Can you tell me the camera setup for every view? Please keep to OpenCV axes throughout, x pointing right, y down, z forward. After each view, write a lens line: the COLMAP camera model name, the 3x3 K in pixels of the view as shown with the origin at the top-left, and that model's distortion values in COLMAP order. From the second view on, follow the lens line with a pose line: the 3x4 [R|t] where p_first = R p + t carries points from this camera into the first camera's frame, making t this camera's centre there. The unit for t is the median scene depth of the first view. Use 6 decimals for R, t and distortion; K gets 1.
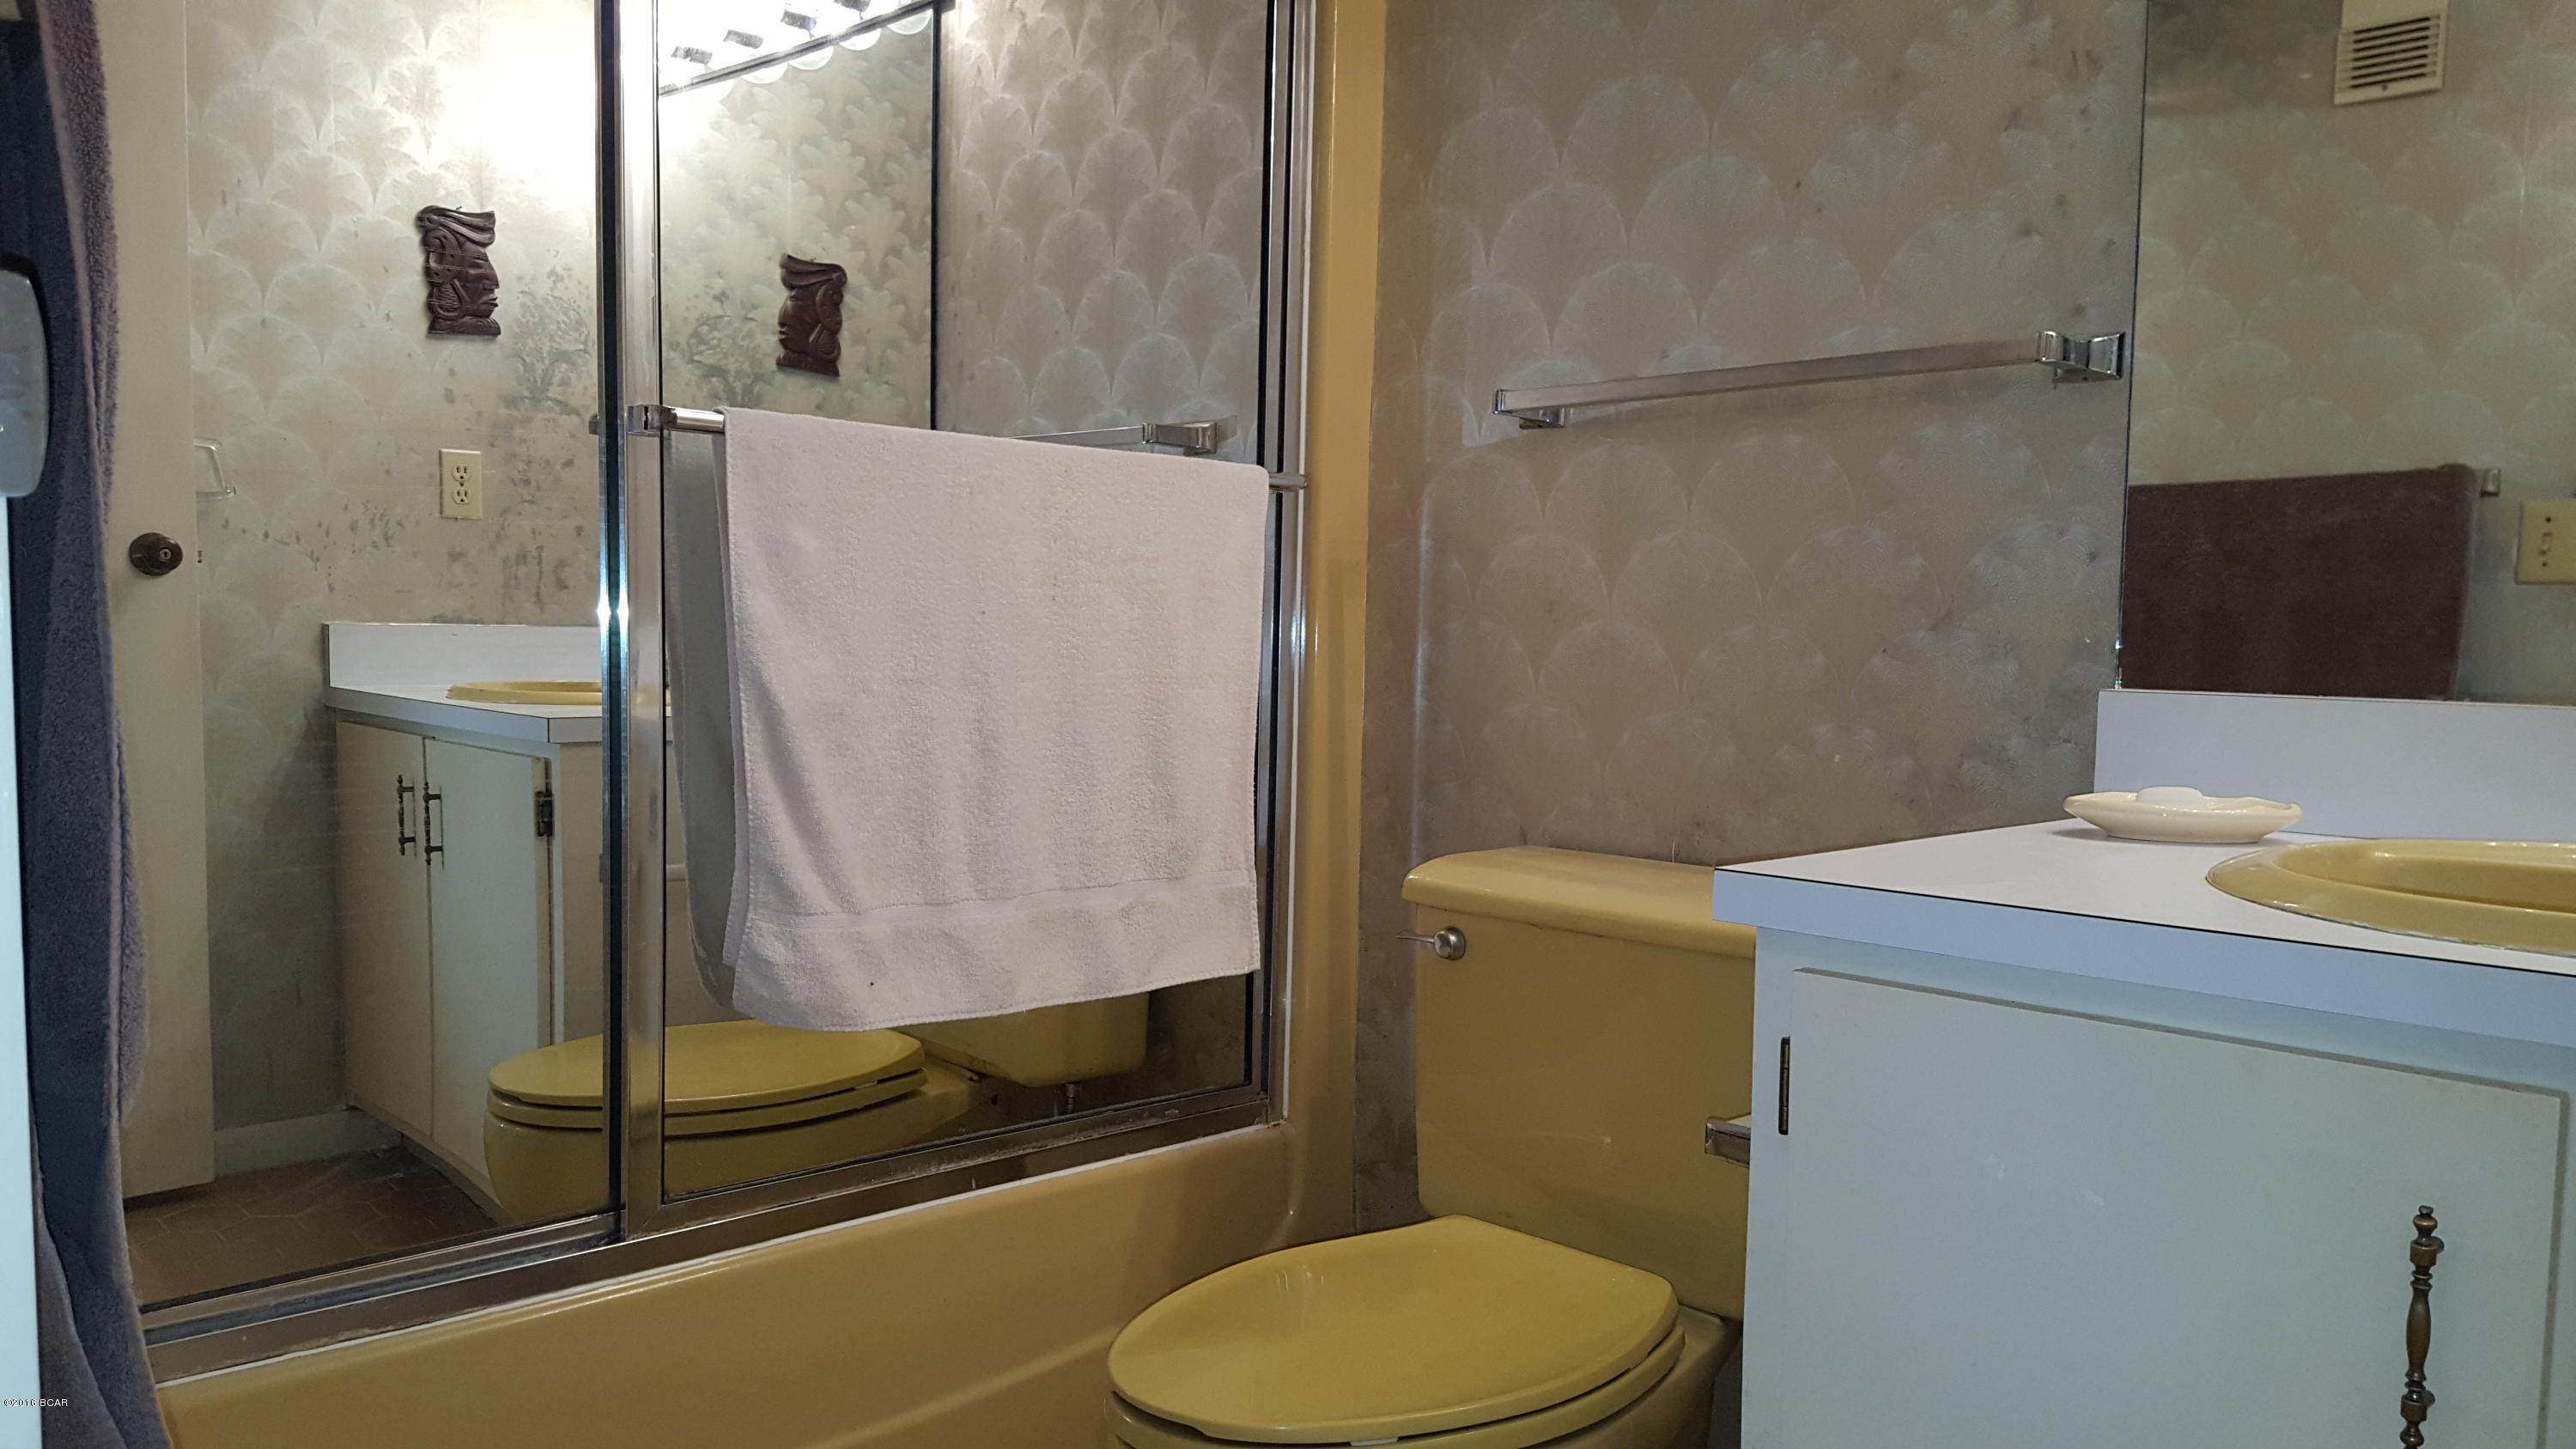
lens RADIAL K [[1891.2, 0, 1280.5], [0, 1891.2, 757.7], [0, 0, 1]] dist [0.150935, -0.248241]
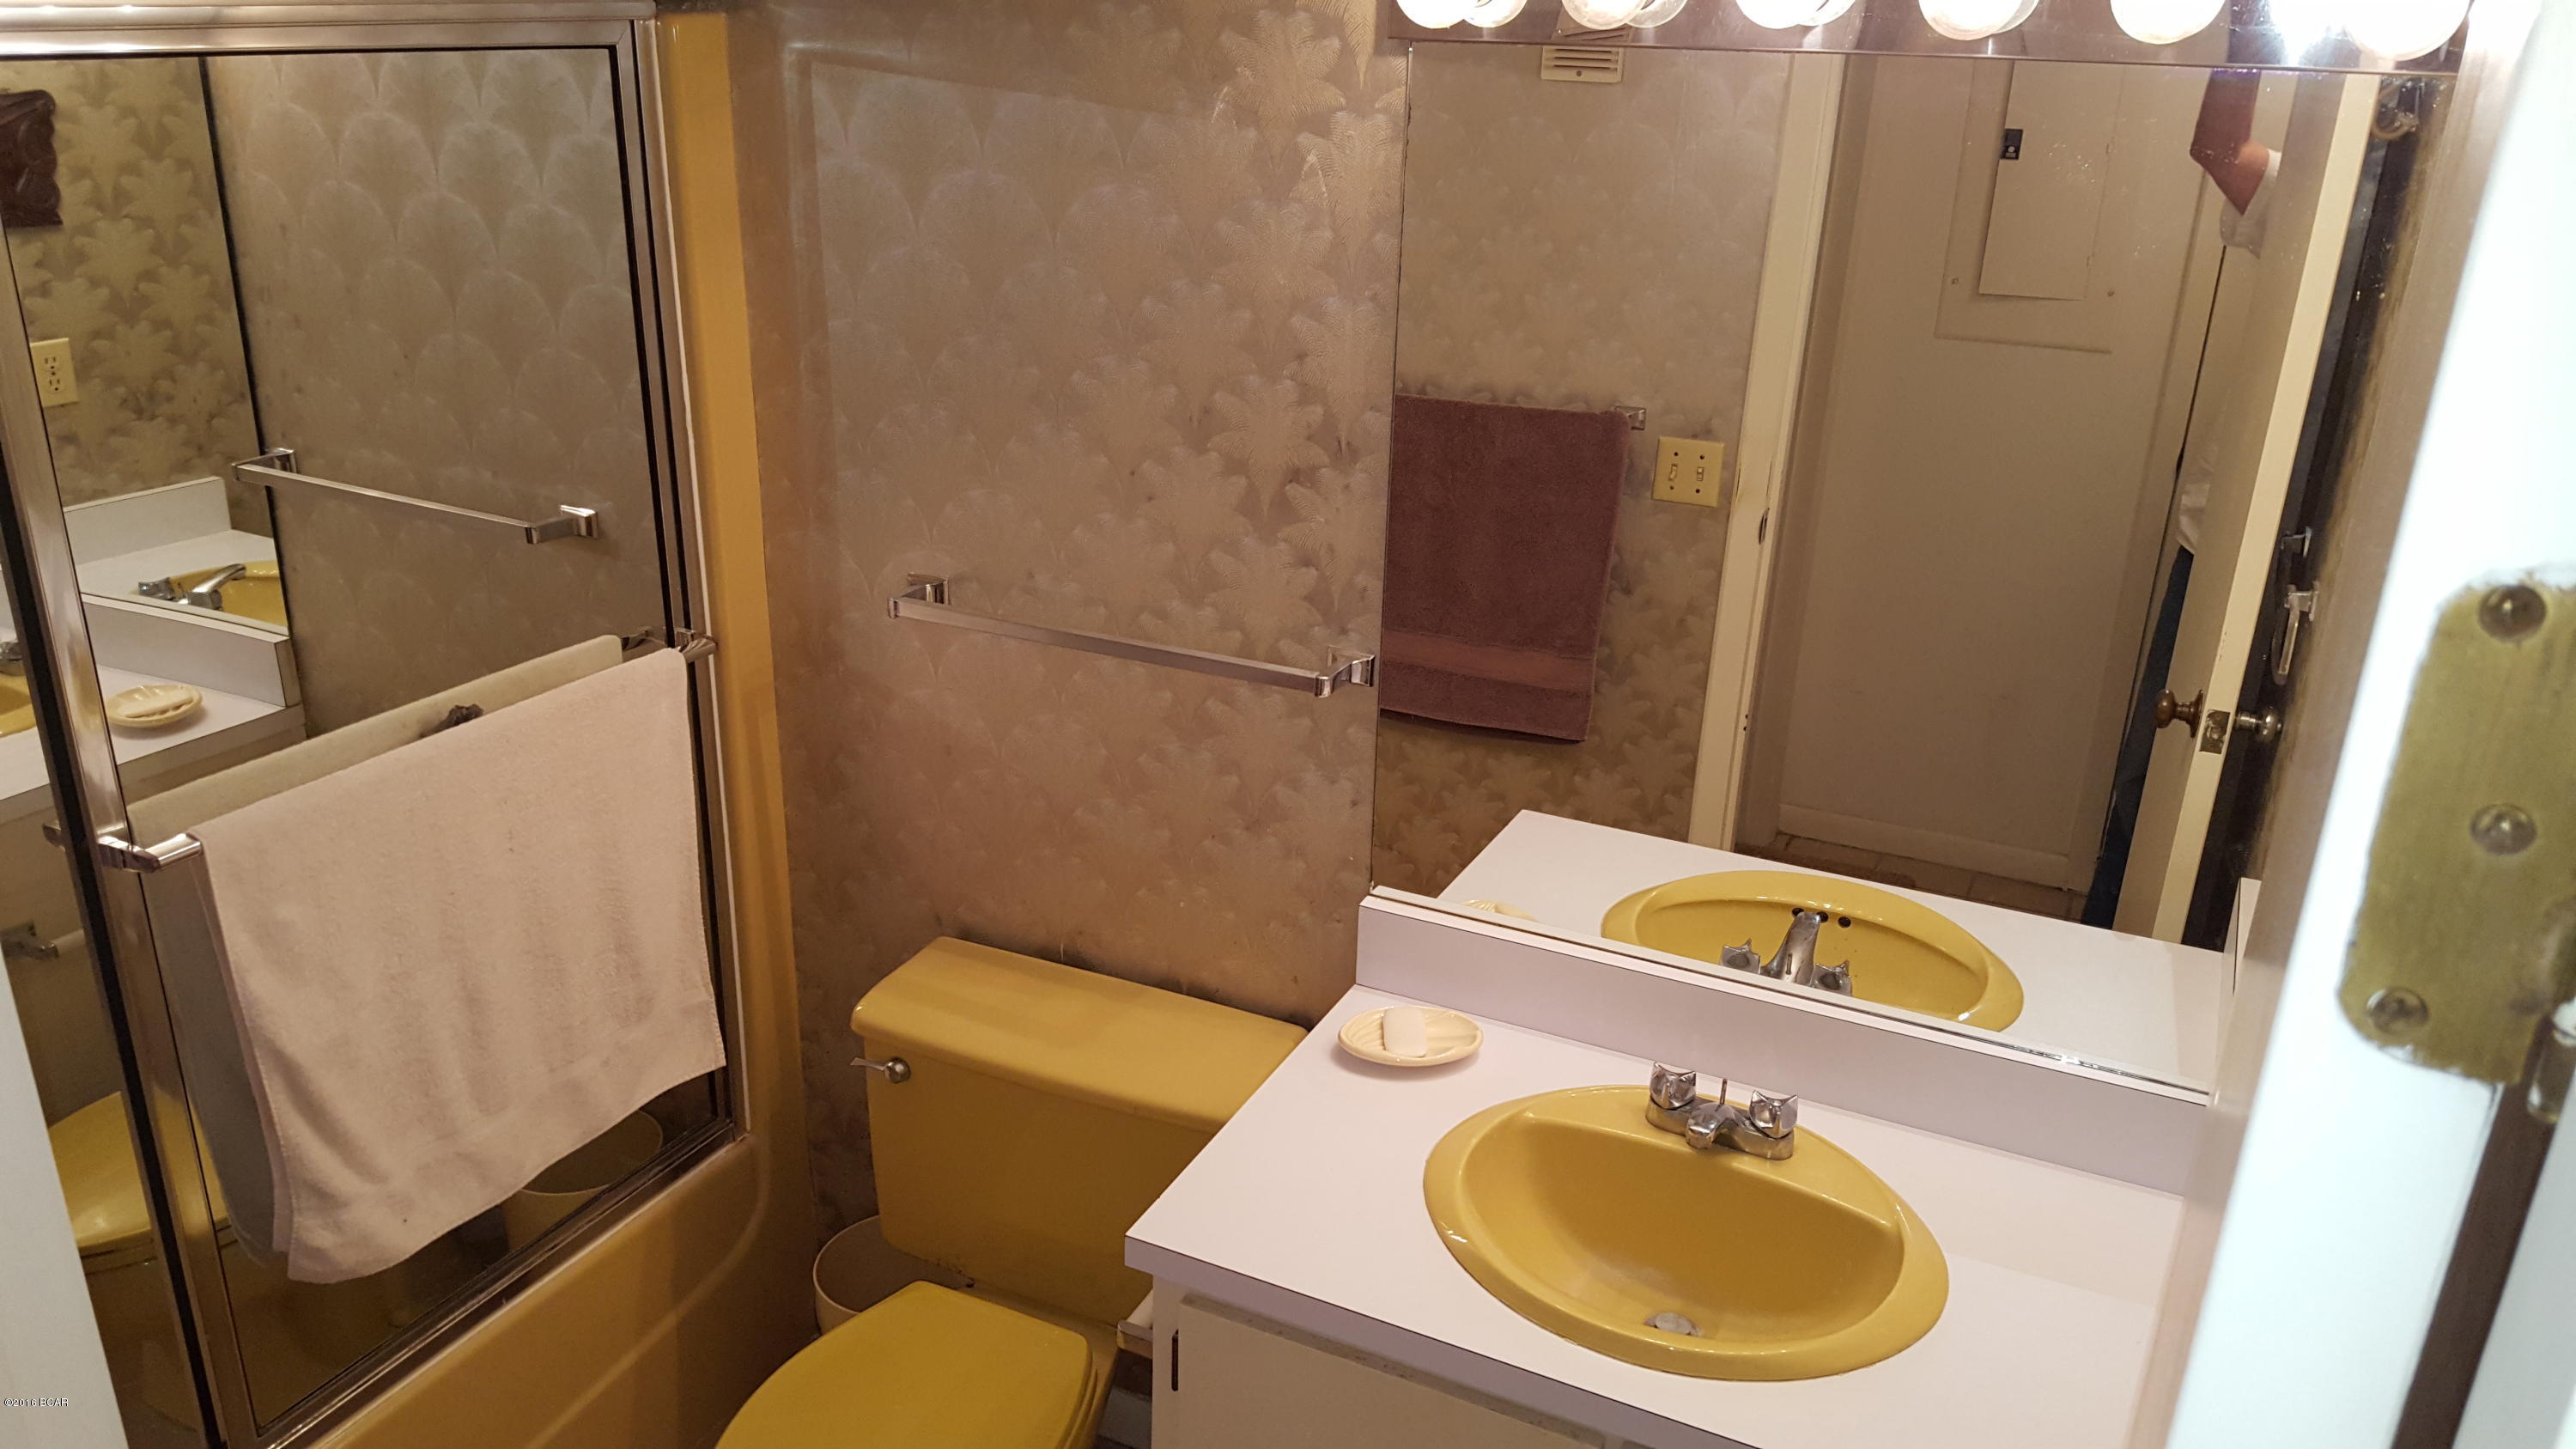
lens RADIAL K [[1886.7, 0, 1272.1], [0, 1886.7, 735.8], [0, 0, 1]] dist [0.137297, -0.226844]
pose [[0.935549, -0.126648, 0.329710, -0.060761], [0.017020, 0.948582, 0.316074, -0.472558], [-0.352787, -0.290091, 0.889600, -0.138705]]
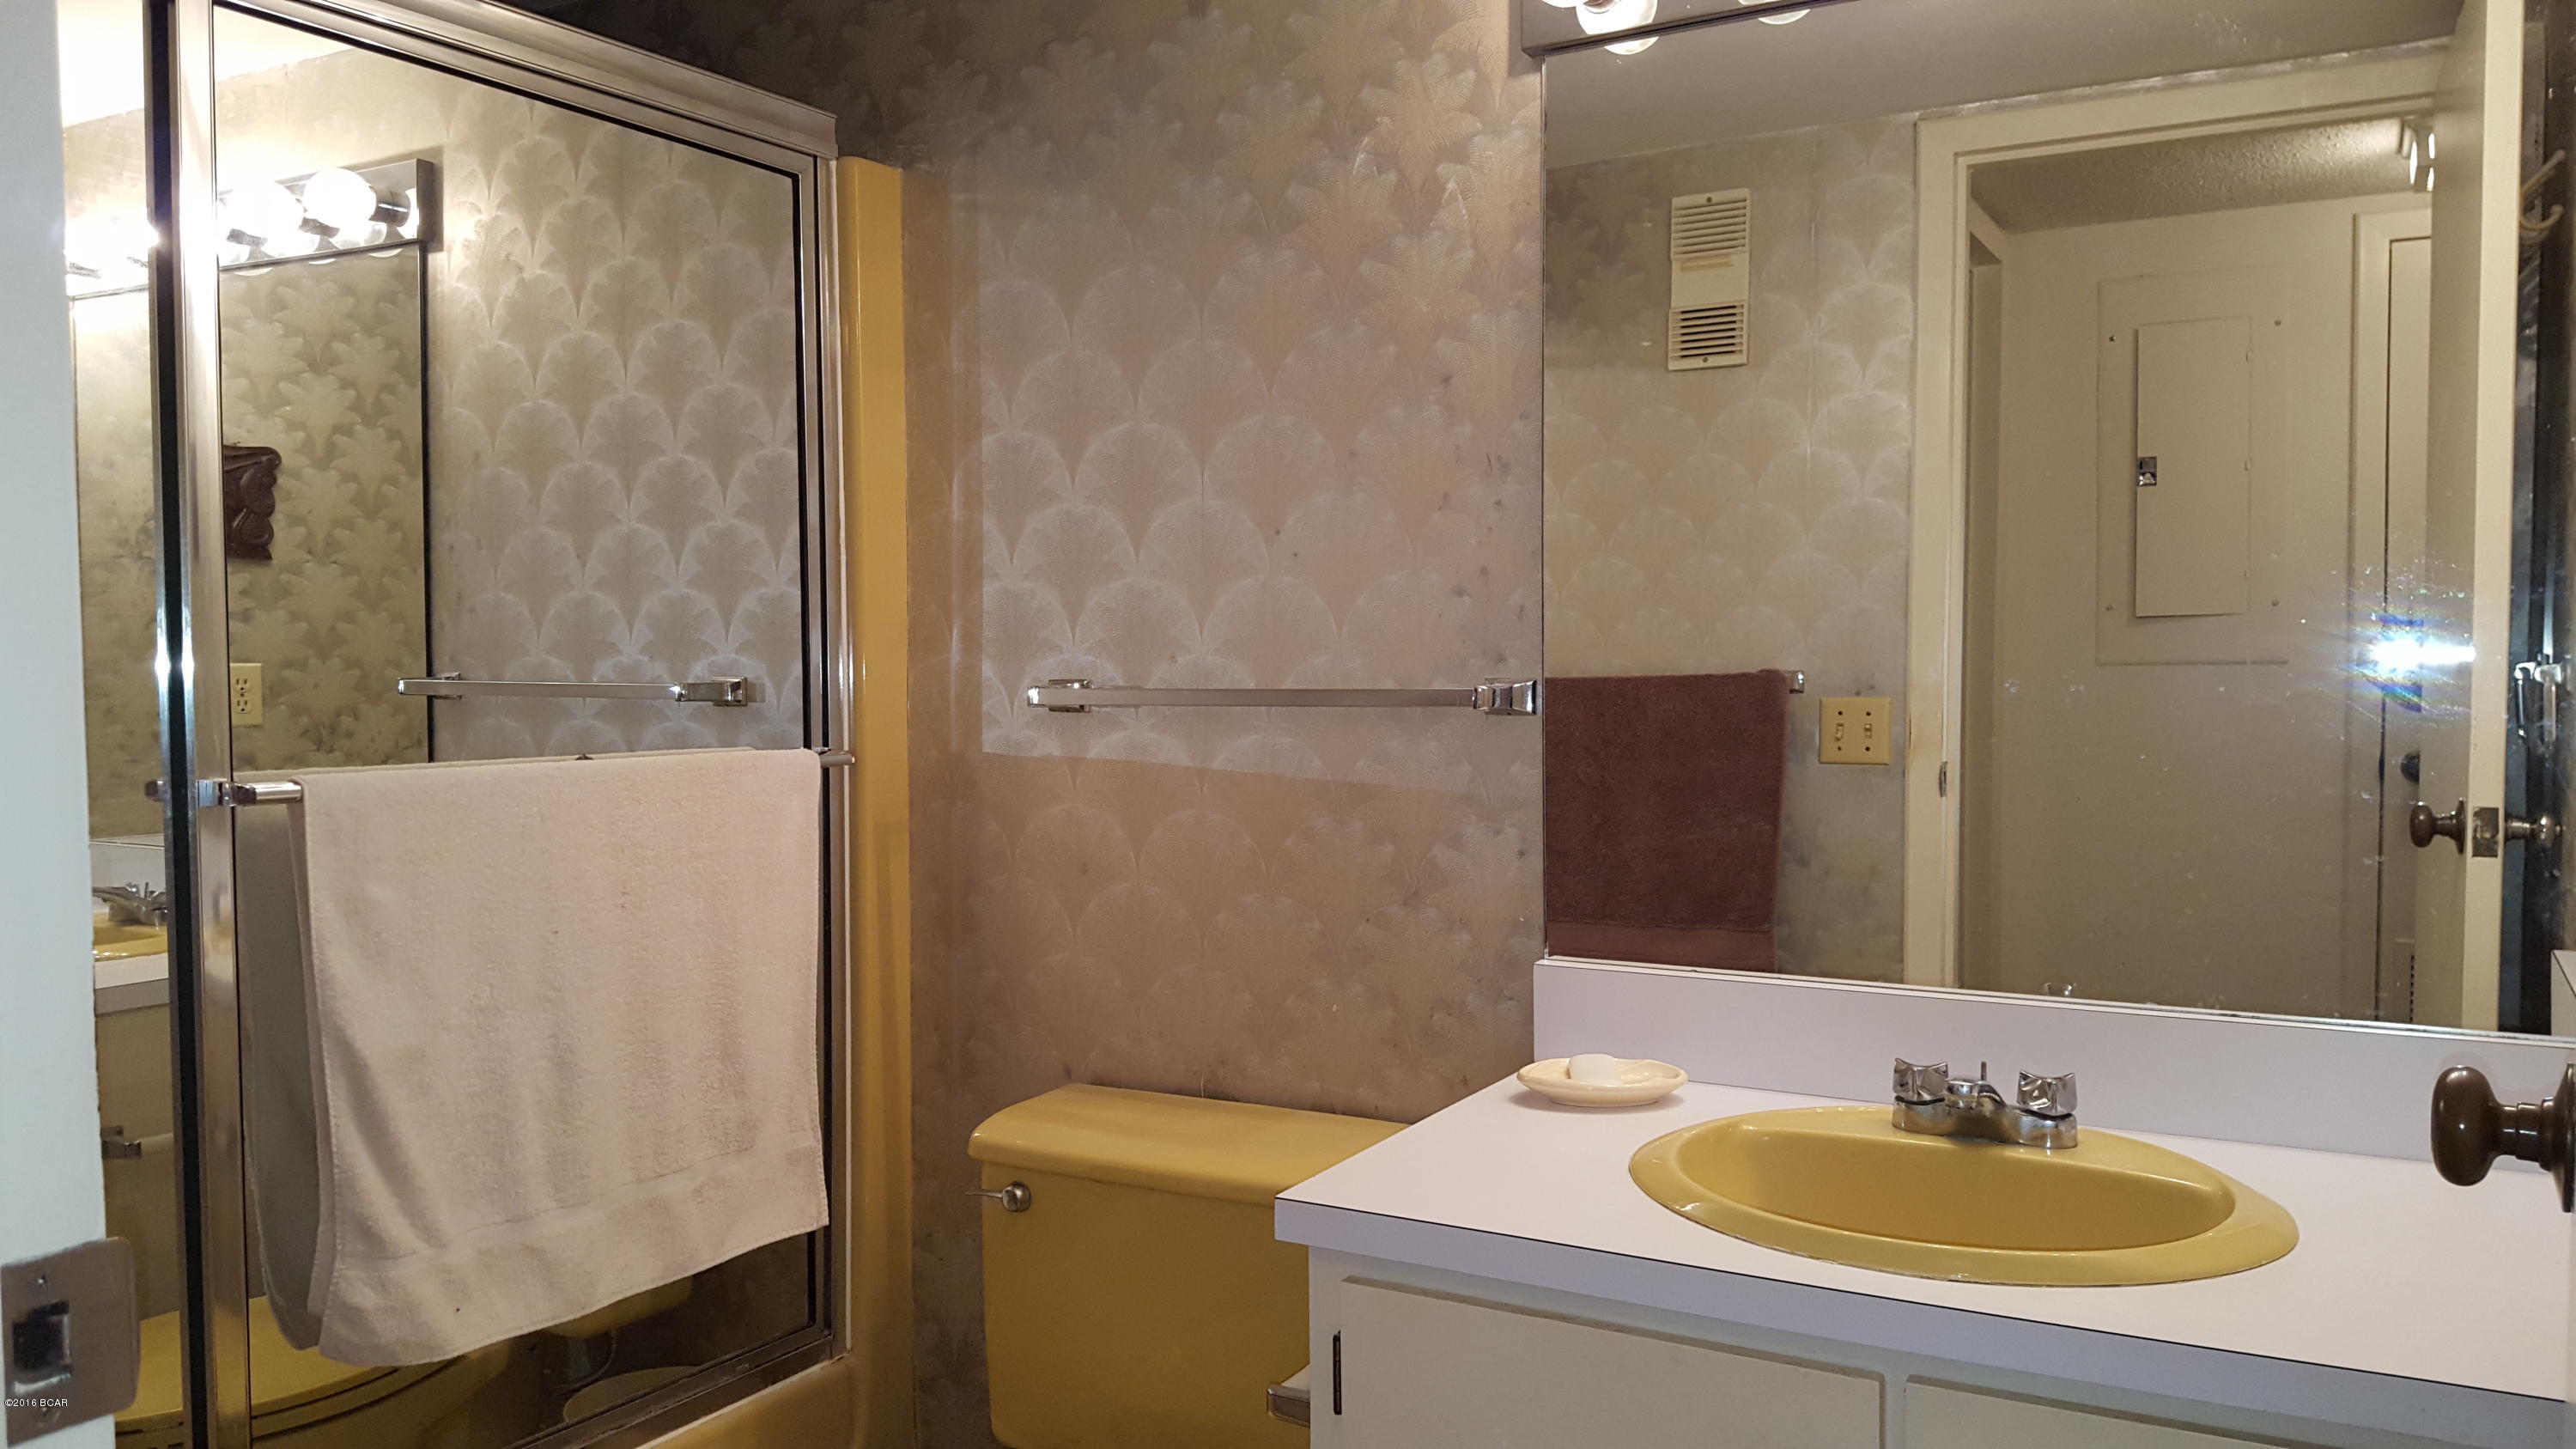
lens RADIAL K [[1886.7, 0, 1272.1], [0, 1886.7, 735.8], [0, 0, 1]] dist [0.137297, -0.226844]
pose [[0.957608, -0.037925, 0.285568, -0.070175], [0.045789, 0.998732, -0.020910, -0.132661], [-0.284413, 0.033100, 0.958130, -0.115728]]
